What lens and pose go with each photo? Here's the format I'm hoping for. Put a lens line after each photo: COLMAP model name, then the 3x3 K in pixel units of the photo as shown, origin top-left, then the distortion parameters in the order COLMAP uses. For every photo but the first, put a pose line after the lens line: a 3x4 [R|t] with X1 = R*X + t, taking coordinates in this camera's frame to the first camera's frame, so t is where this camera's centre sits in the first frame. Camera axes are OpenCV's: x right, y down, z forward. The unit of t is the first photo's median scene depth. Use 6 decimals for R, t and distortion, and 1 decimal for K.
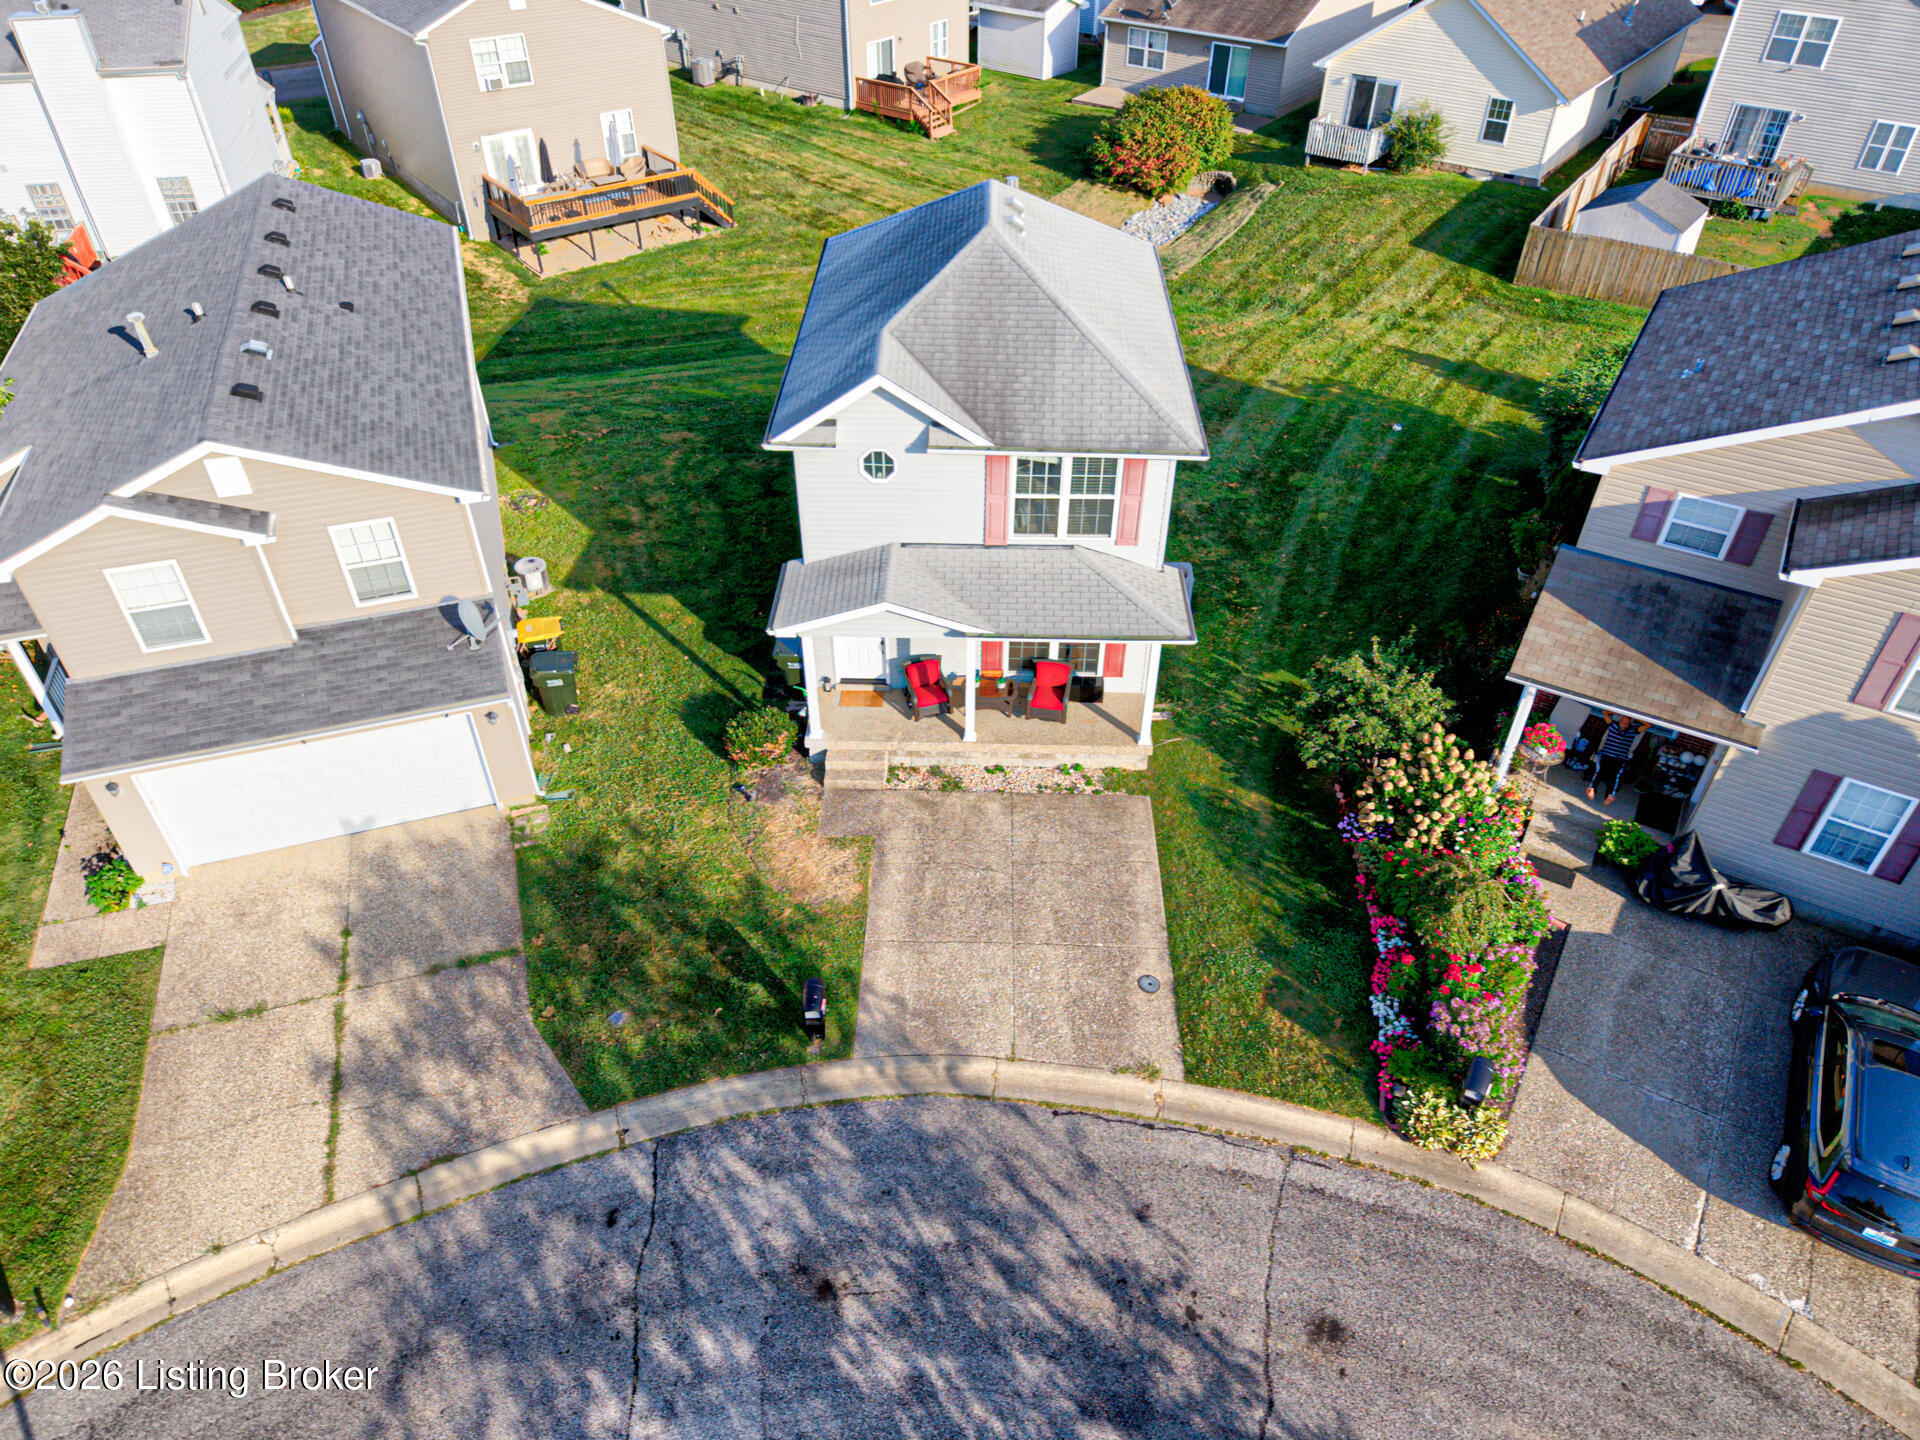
lens RADIAL K [[1296.5, 0, 955.1], [0, 1296.5, 764.7], [0, 0, 1]] dist [0.053929, -0.044123]
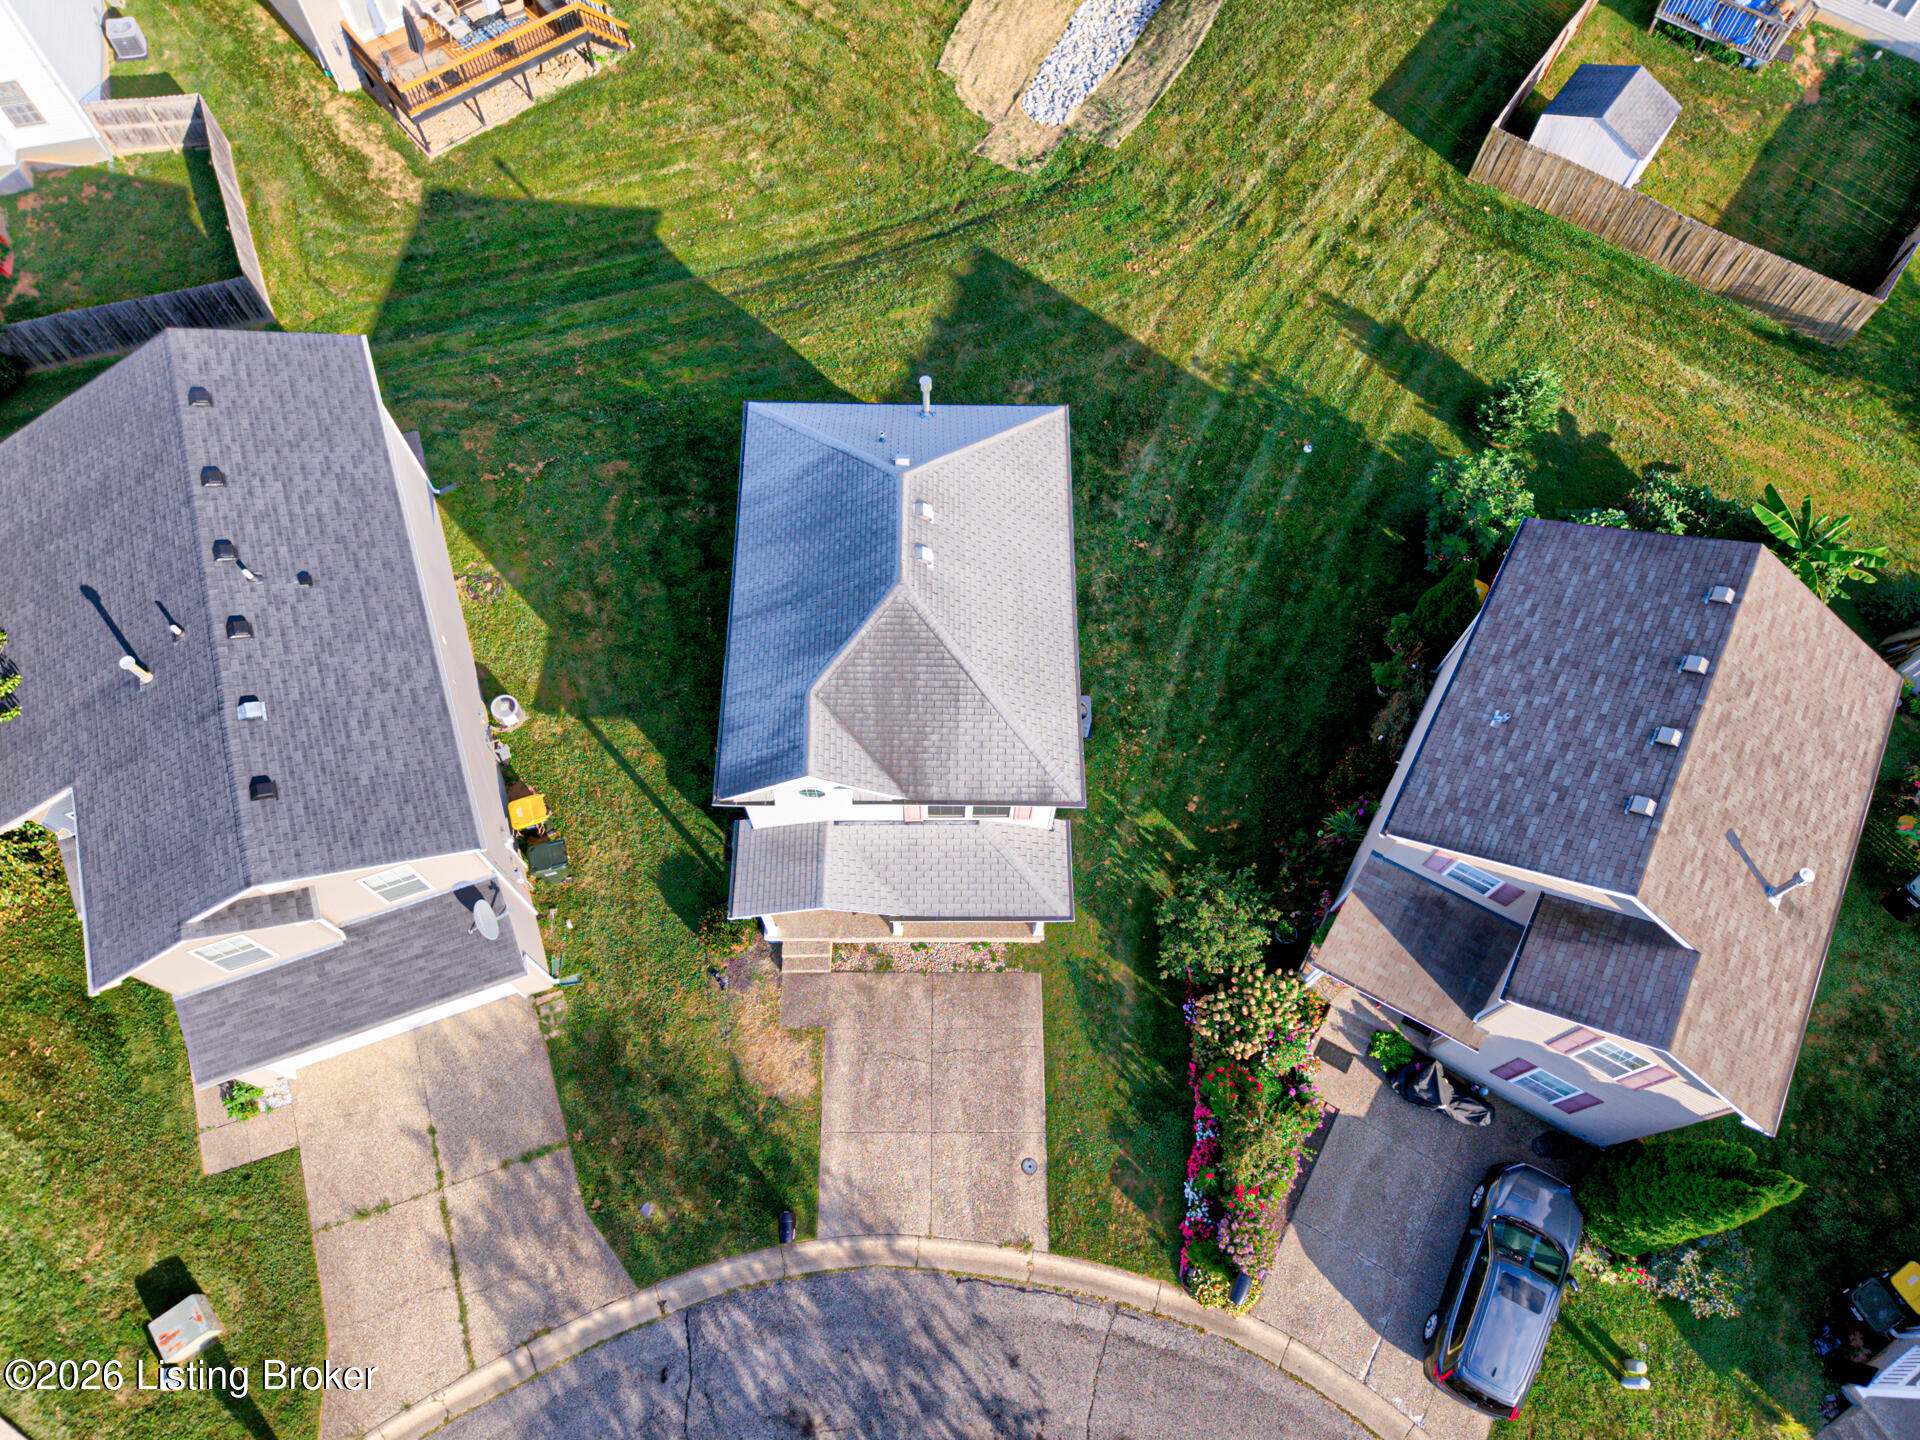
lens RADIAL K [[1310.7, 0, 960.0], [0, 1310.7, 720.0], [0, 0, 1]] dist [0.053269, -0.042258]
pose [[0.999501, -0.022465, 0.022220, 0.052465], [0.010390, 0.897774, 0.440335, -0.830852], [-0.029841, -0.439884, 0.897559, -0.044820]]
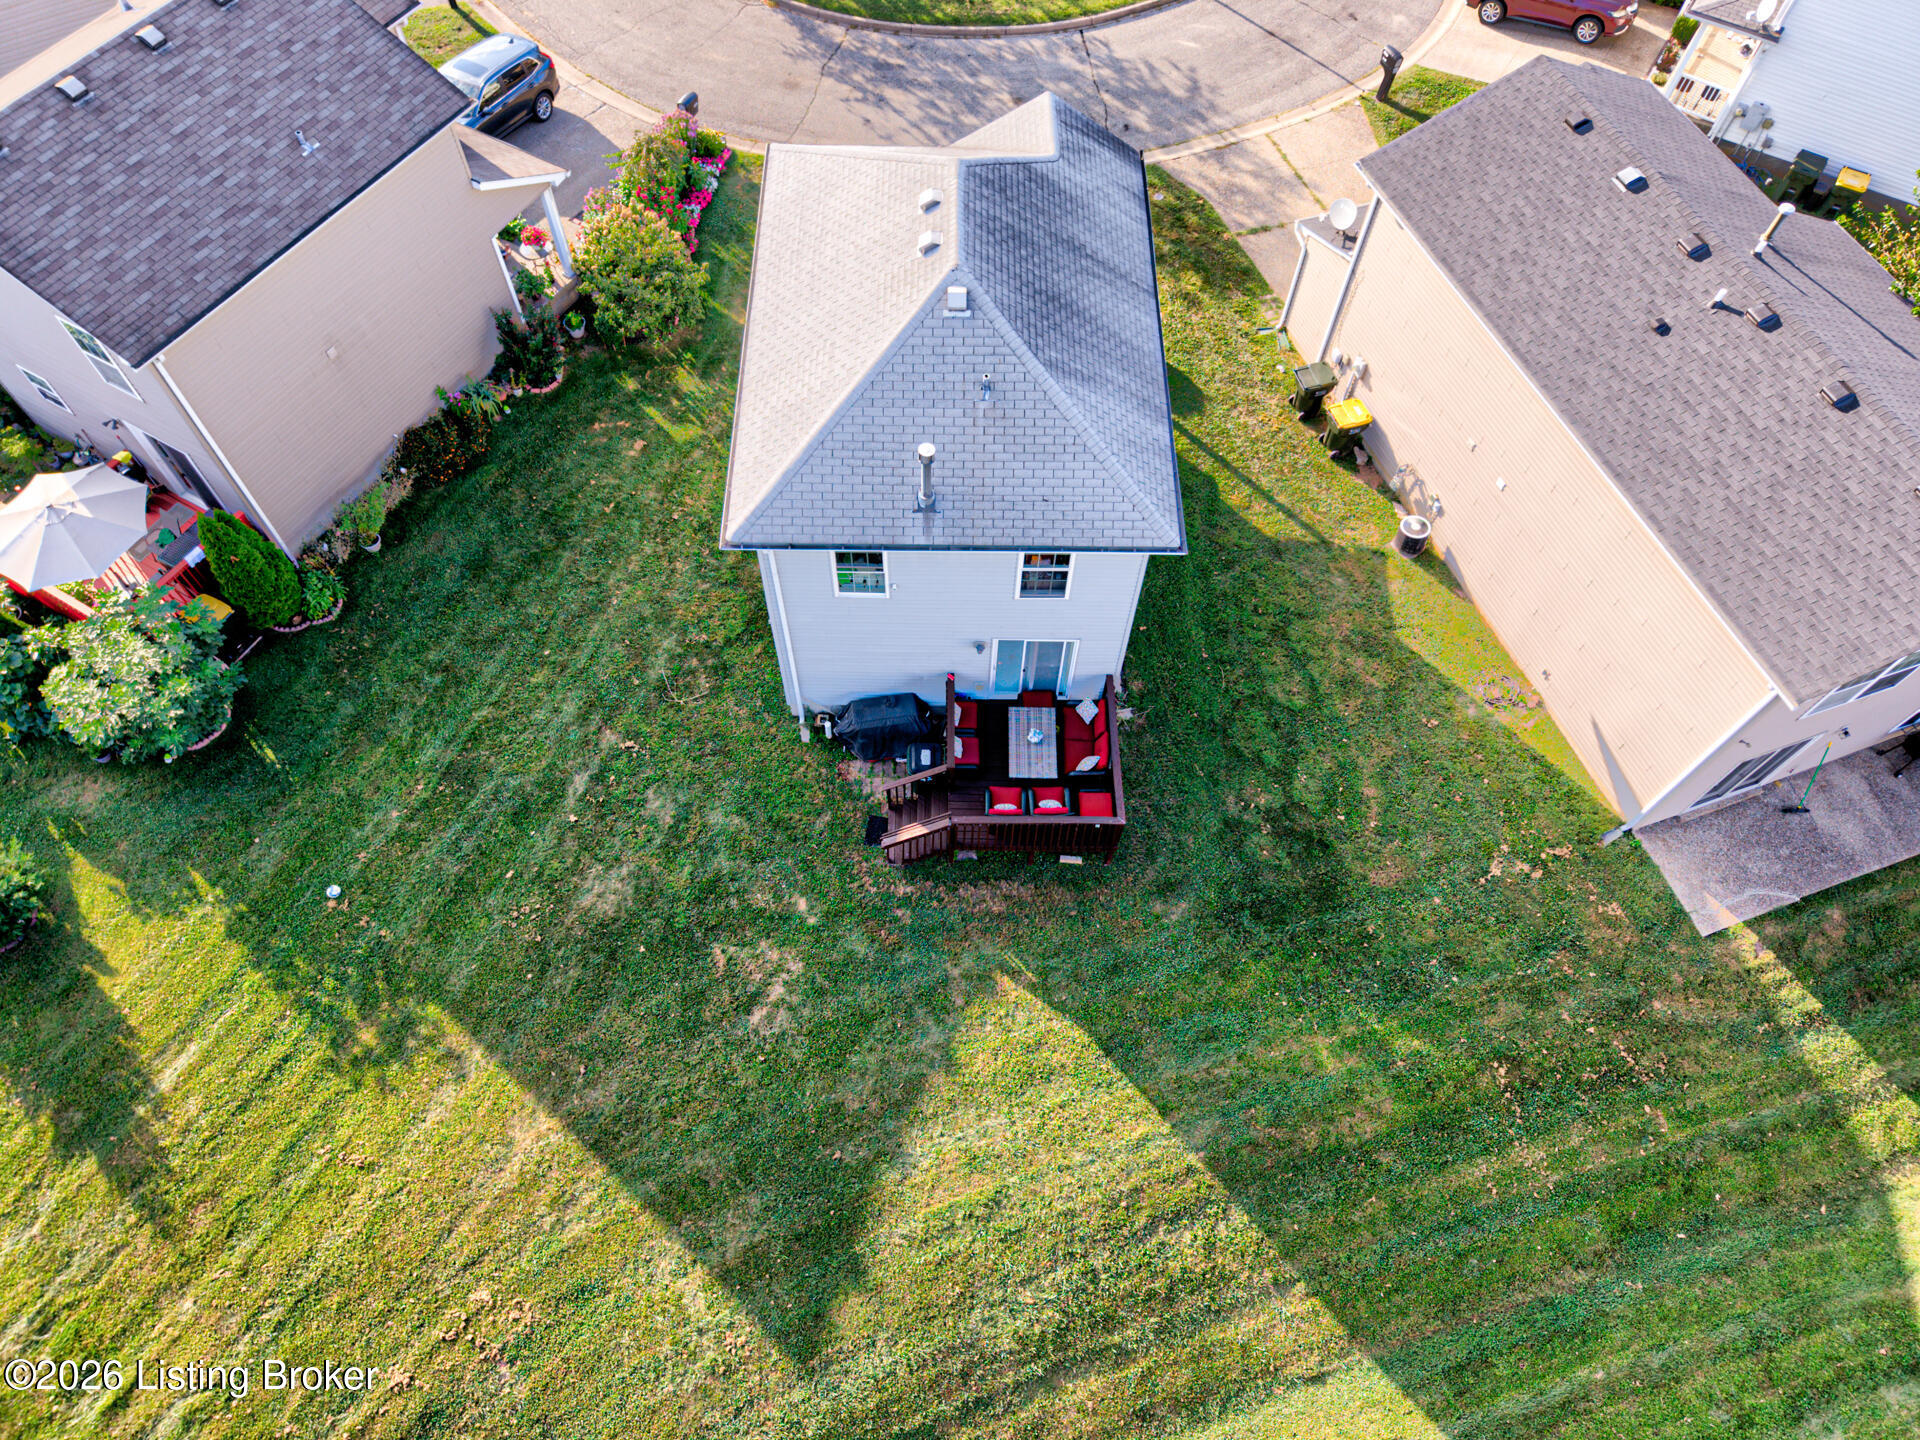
lens RADIAL K [[1310.7, 0, 960.0], [0, 1310.7, 720.0], [0, 0, 1]] dist [0.053269, -0.042258]
pose [[-0.998989, 0.003635, -0.044797, 0.076584], [-0.044879, -0.134254, 0.989930, -1.473699], [-0.002416, 0.990940, 0.134281, 1.320921]]
